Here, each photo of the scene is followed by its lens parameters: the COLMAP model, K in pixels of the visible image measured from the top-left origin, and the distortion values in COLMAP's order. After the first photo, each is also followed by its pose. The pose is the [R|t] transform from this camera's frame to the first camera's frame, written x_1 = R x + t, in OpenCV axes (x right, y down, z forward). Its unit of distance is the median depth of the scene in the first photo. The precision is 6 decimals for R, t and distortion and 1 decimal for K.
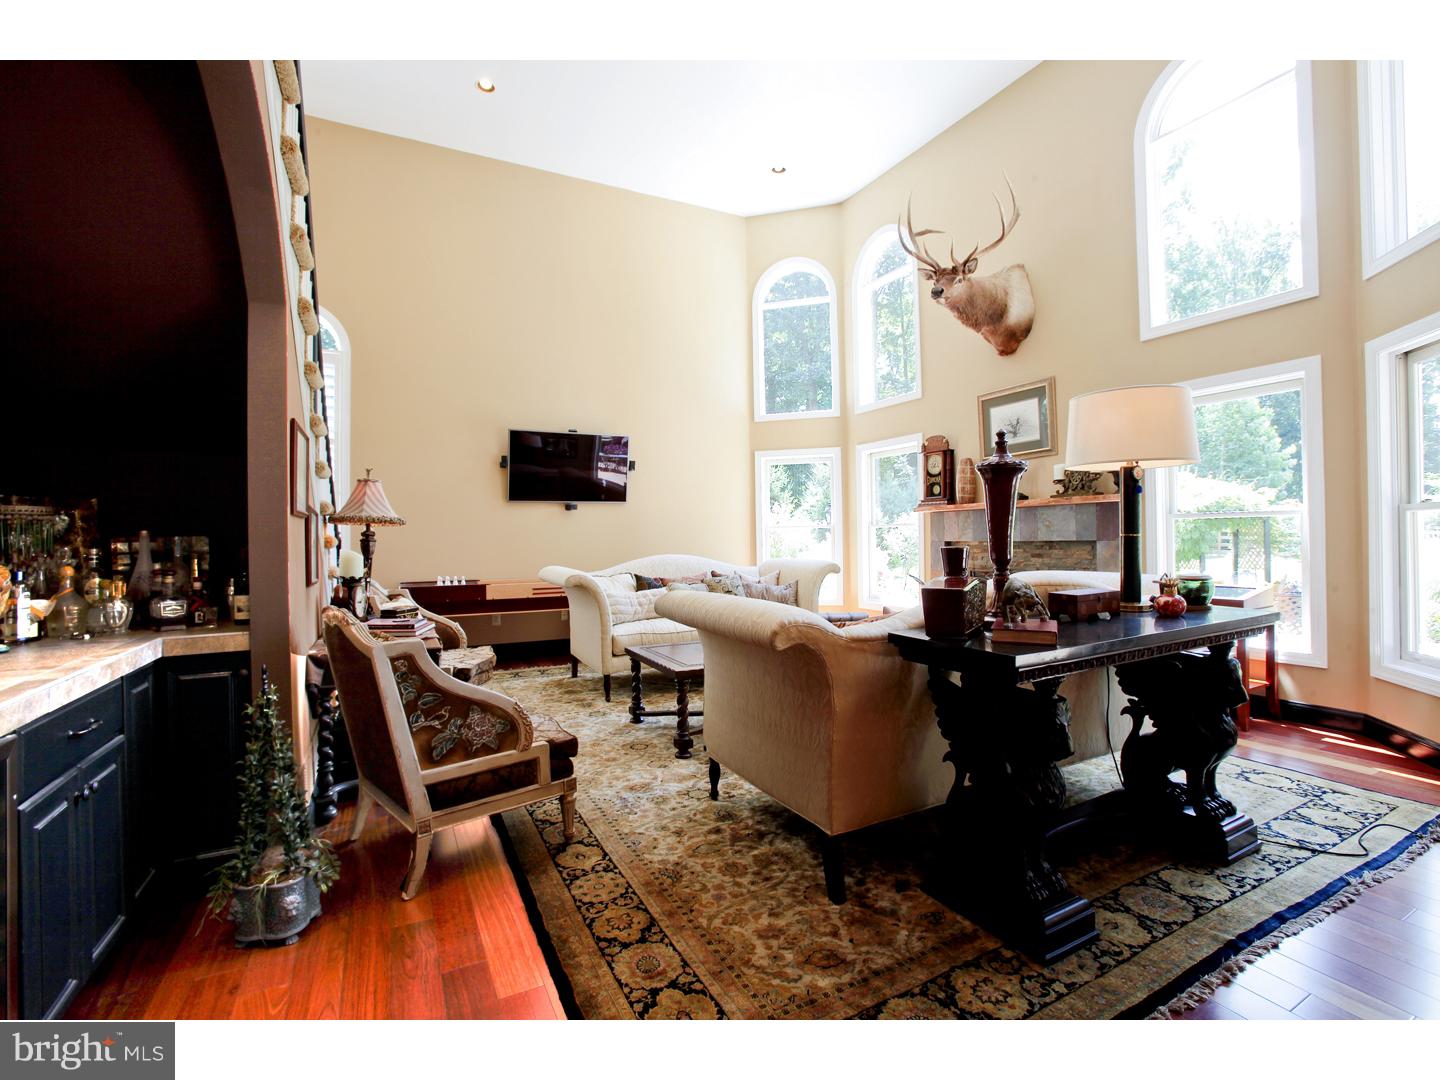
lens RADIAL K [[652.4, 0, 730.6], [0, 652.4, 532.7], [0, 0, 1]] dist [-0.085257, 0.033447]
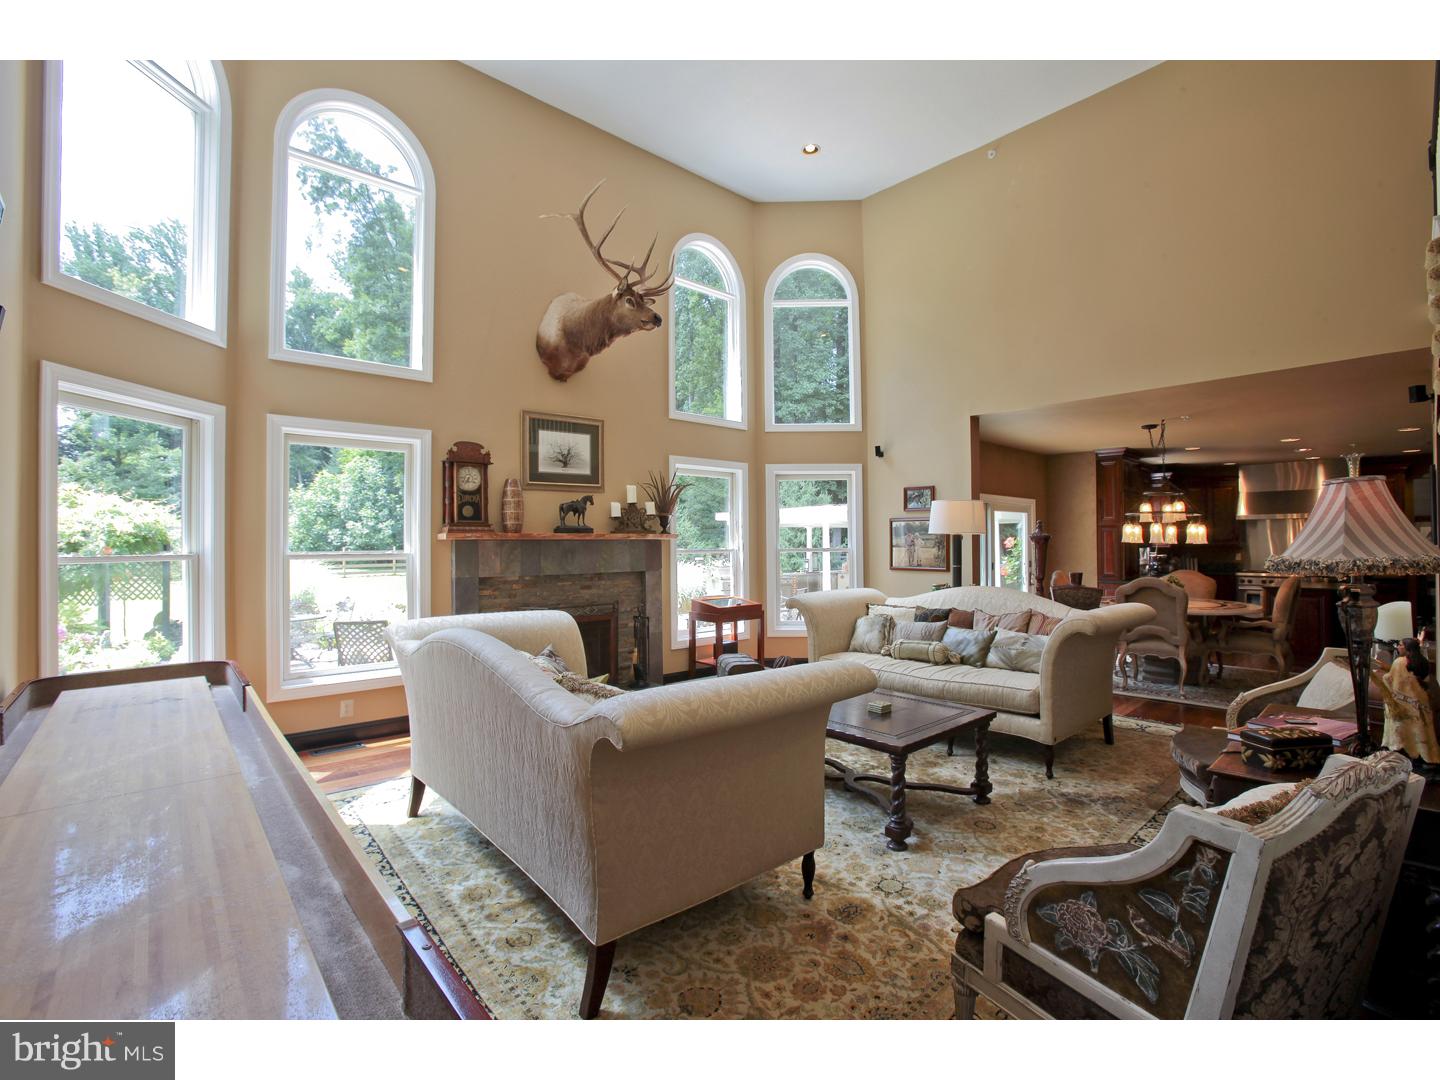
lens RADIAL K [[652.4, 0, 730.6], [0, 652.4, 532.7], [0, 0, 1]] dist [-0.085257, 0.033447]
pose [[-0.241492, 0.028604, 0.969981, -0.582101], [-0.000737, 0.999560, -0.029660, -0.020703], [-0.970403, -0.007877, -0.241364, 1.009028]]
